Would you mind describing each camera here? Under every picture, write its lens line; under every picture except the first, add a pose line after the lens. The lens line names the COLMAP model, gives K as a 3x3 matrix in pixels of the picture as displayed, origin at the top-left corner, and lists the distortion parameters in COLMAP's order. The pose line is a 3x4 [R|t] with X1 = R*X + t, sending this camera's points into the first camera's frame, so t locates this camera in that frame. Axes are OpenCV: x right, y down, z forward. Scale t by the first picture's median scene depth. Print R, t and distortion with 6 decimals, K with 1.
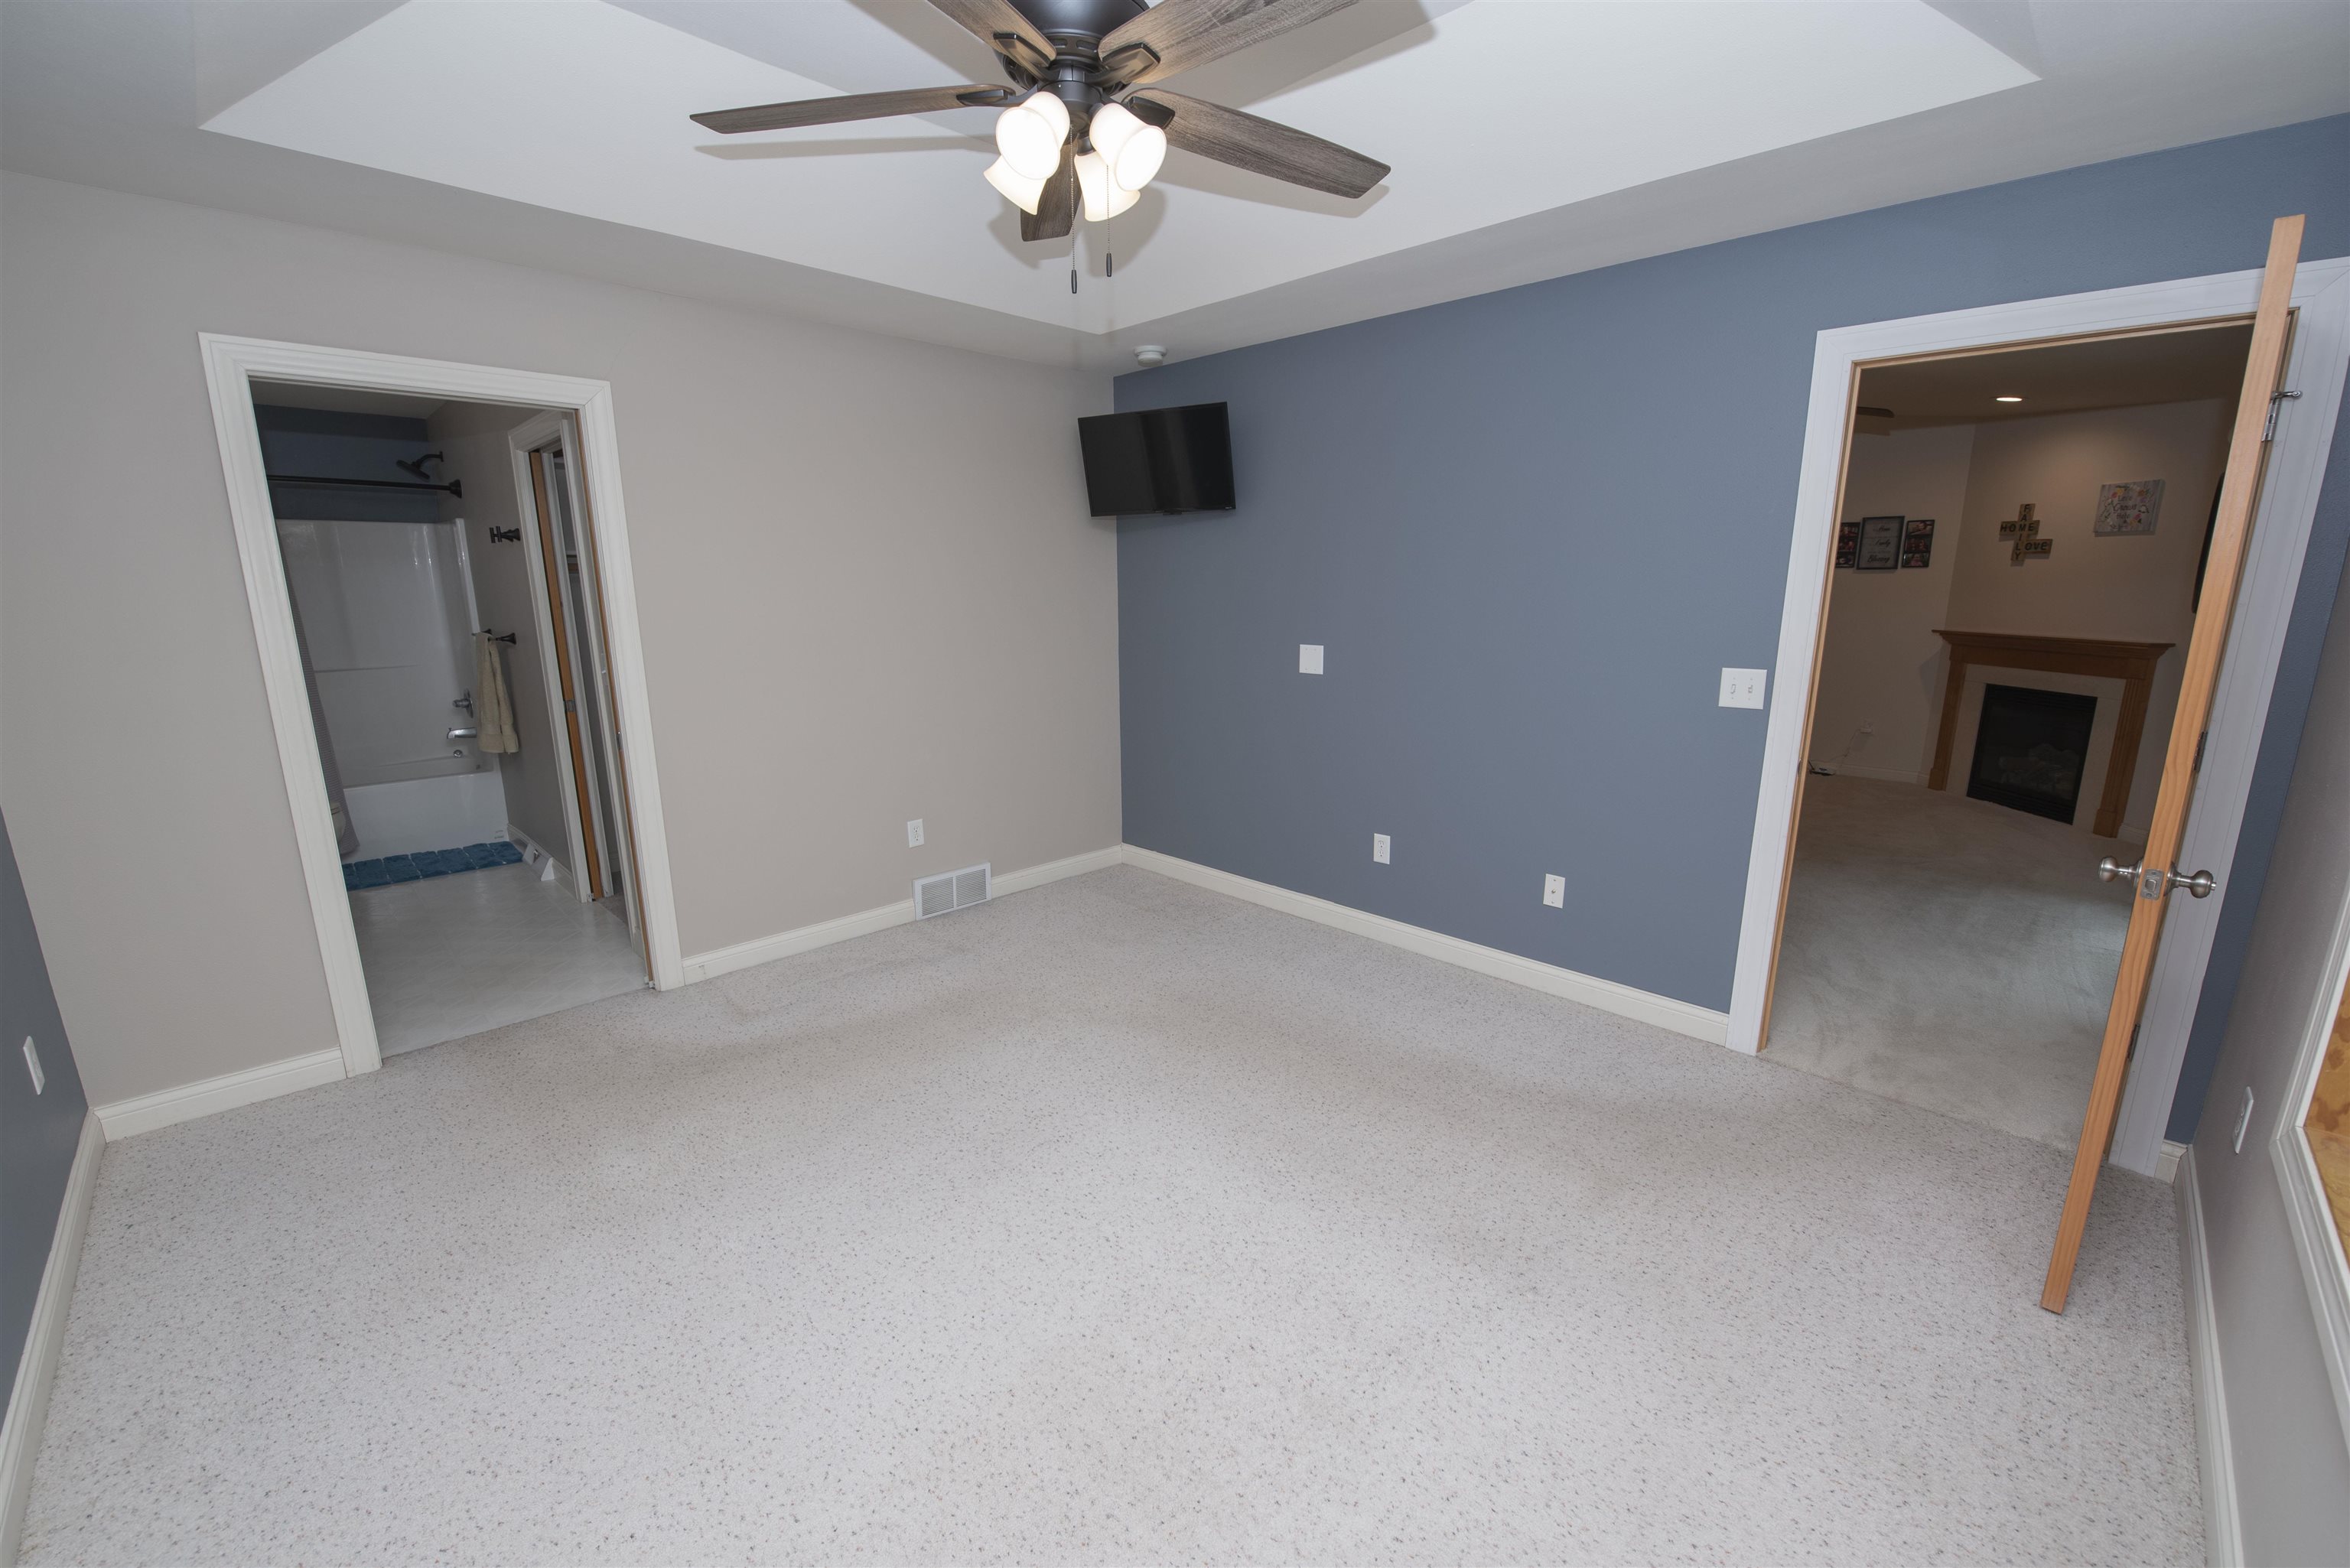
lens RADIAL K [[937.3, 0, 1175.0], [0, 937.3, 780.8], [0, 0, 1]] dist [-0.016205, -0.001326]
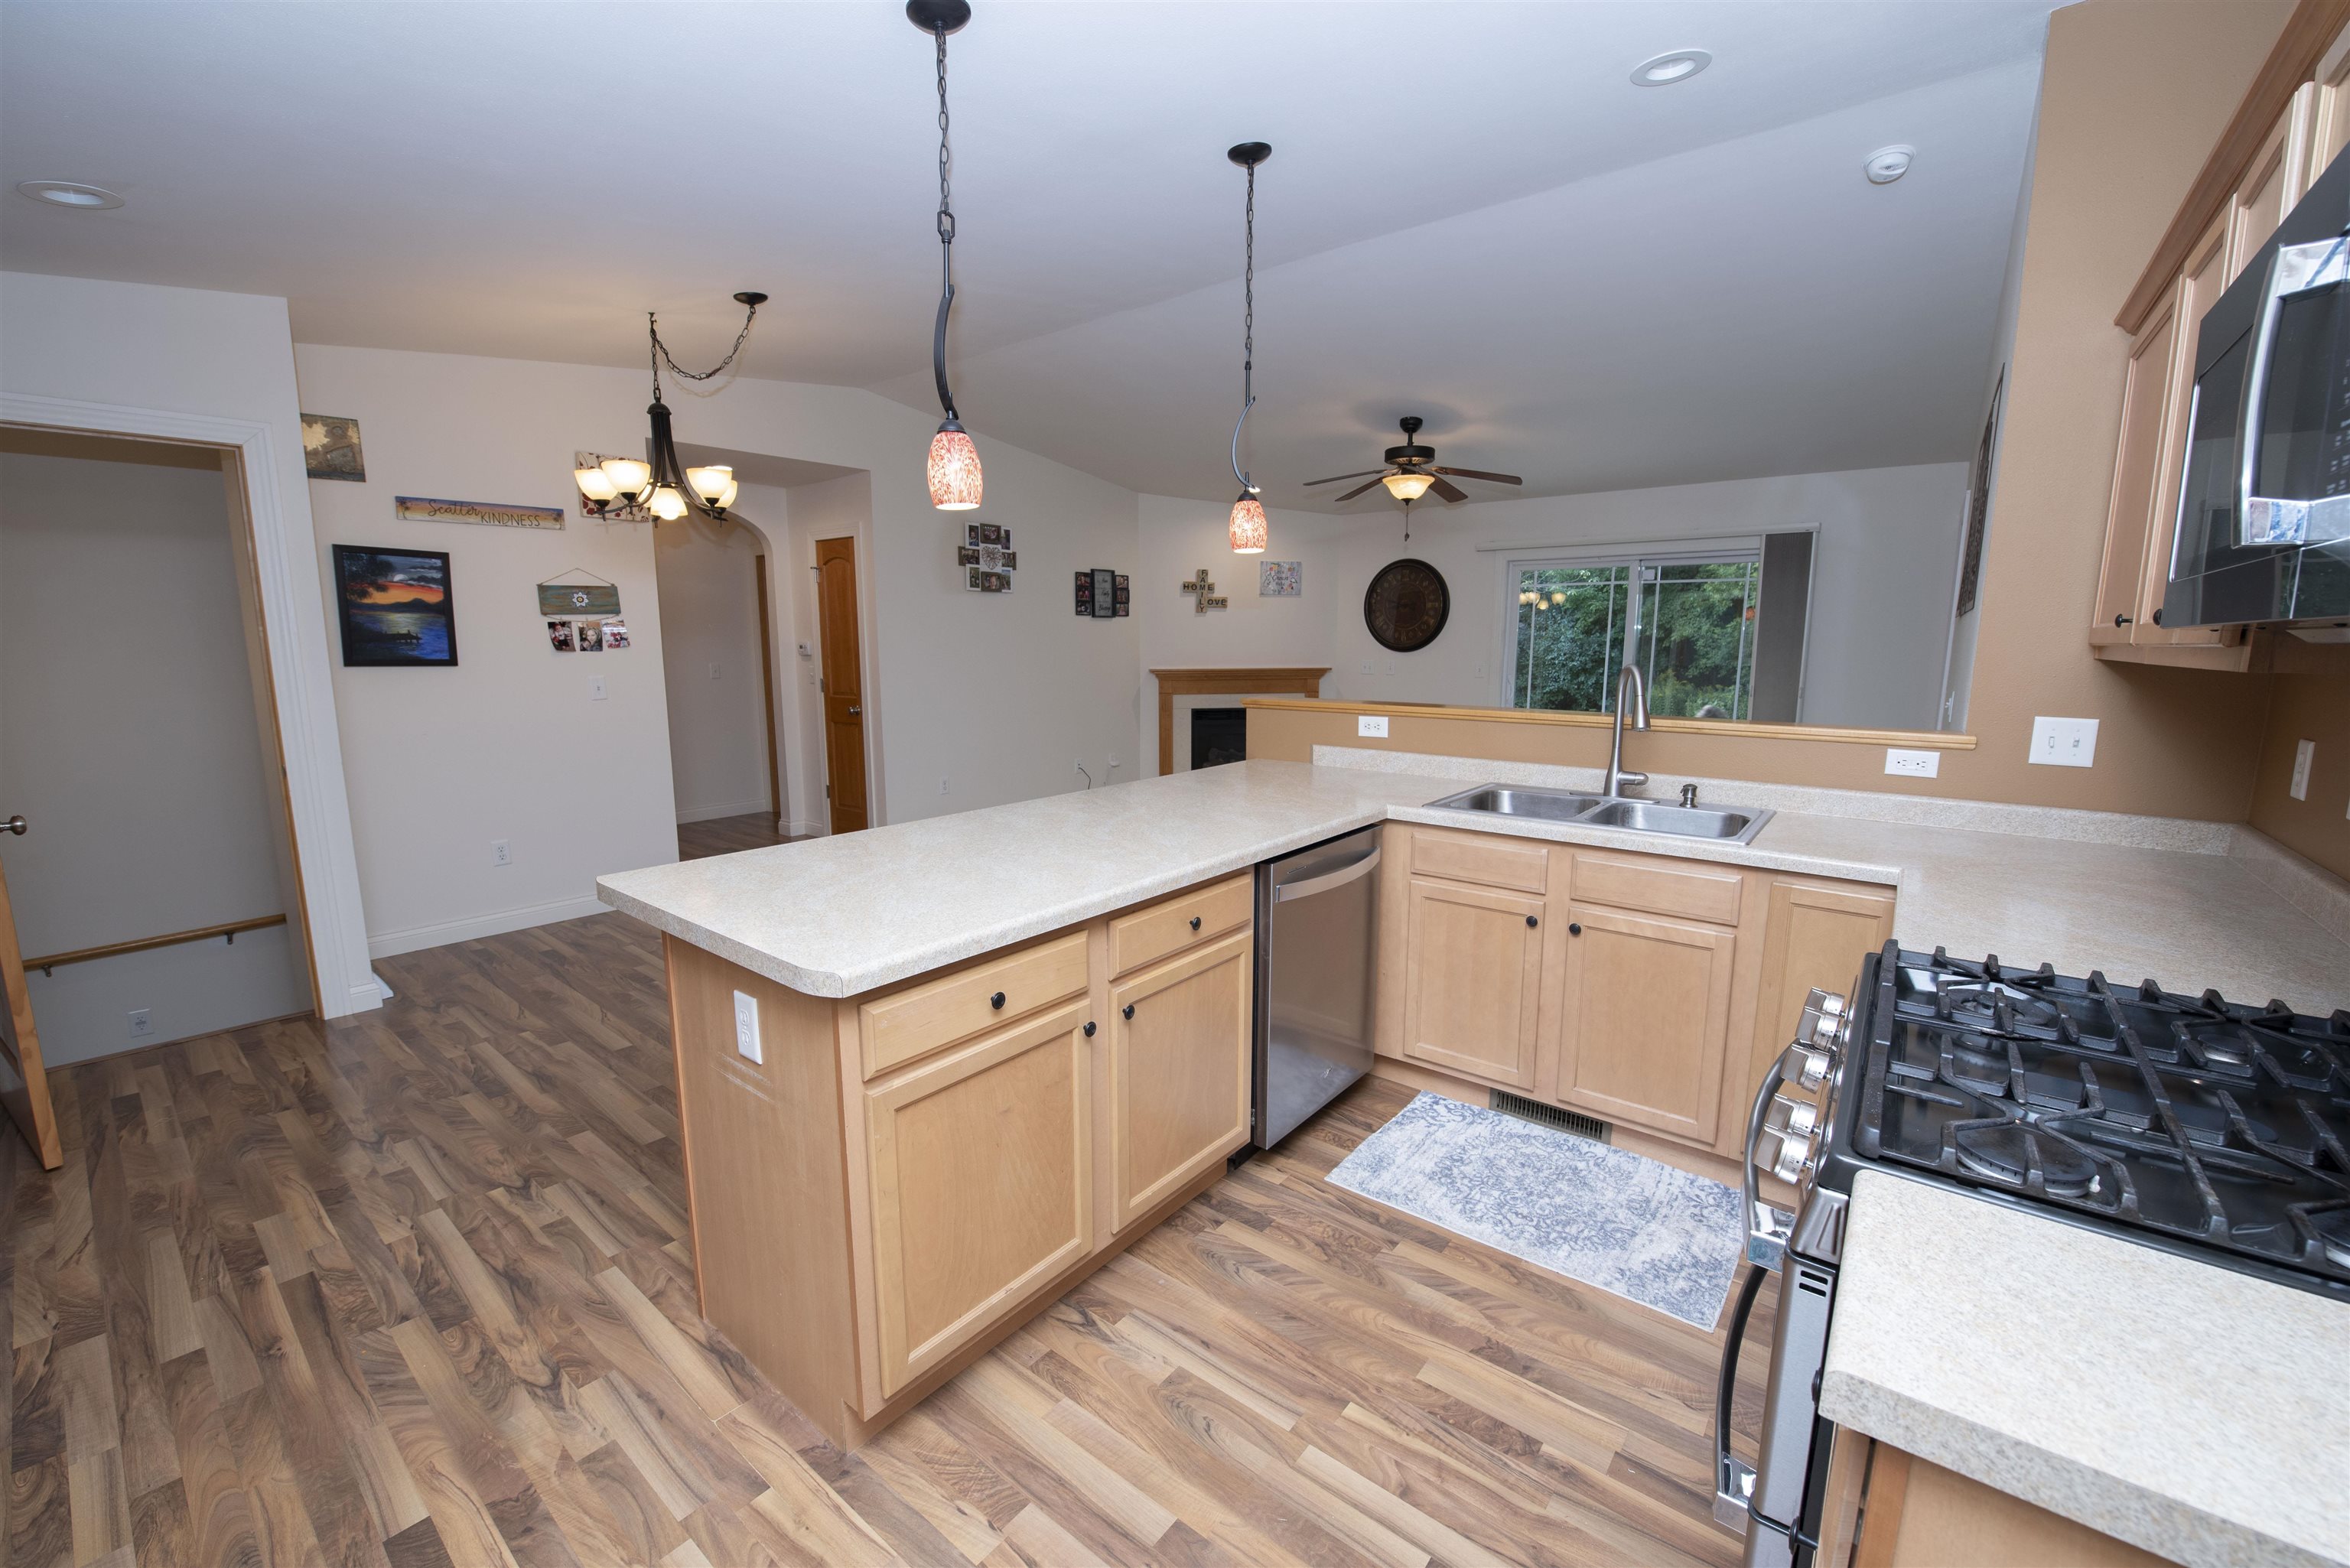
lens RADIAL K [[937.3, 0, 1174.6], [0, 937.3, 786.4], [0, 0, 1]] dist [-0.016205, -0.001326]
pose [[-0.112394, -0.155230, 0.981464, -0.409860], [0.204305, 0.963009, 0.175708, -0.242249], [-0.972434, 0.220266, -0.076522, 1.190964]]
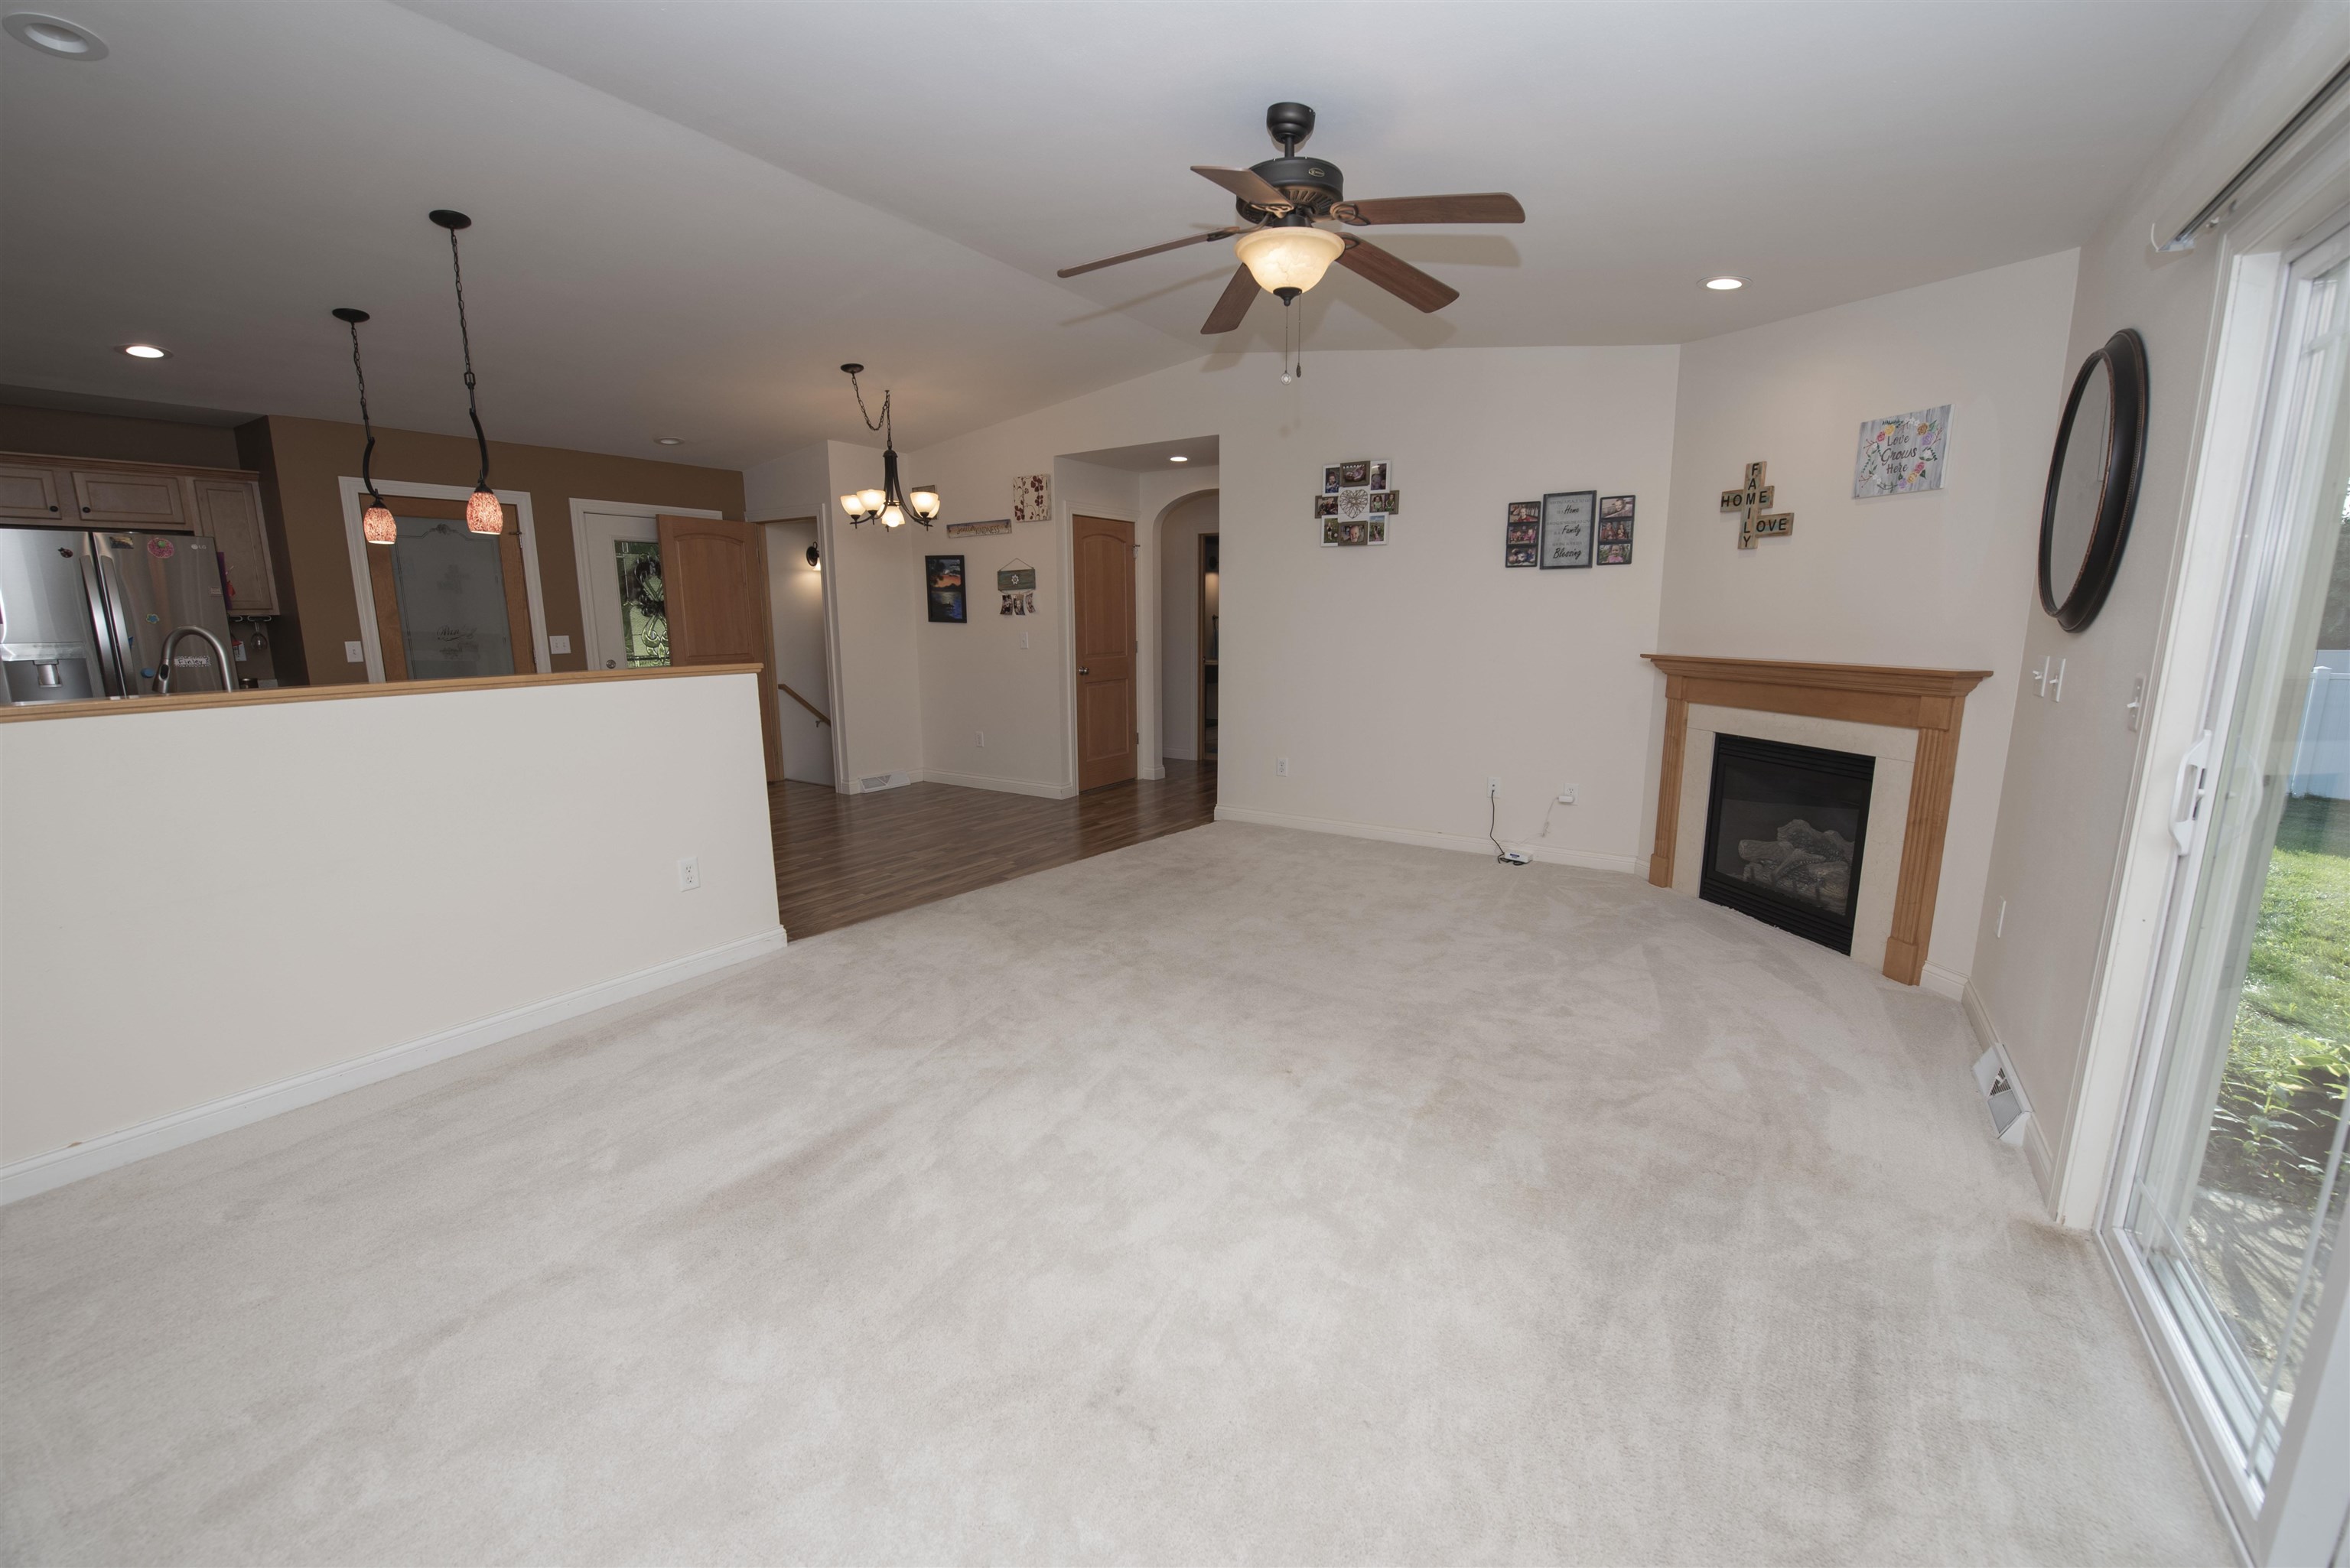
lens RADIAL K [[937.3, 0, 1180.6], [0, 937.3, 783.1], [0, 0, 1]] dist [-0.016205, -0.001326]
pose [[0.977779, -0.040152, 0.205756, 0.369527], [0.046329, 0.998606, -0.025290, -0.071752], [-0.204454, 0.034261, 0.978277, 0.433606]]
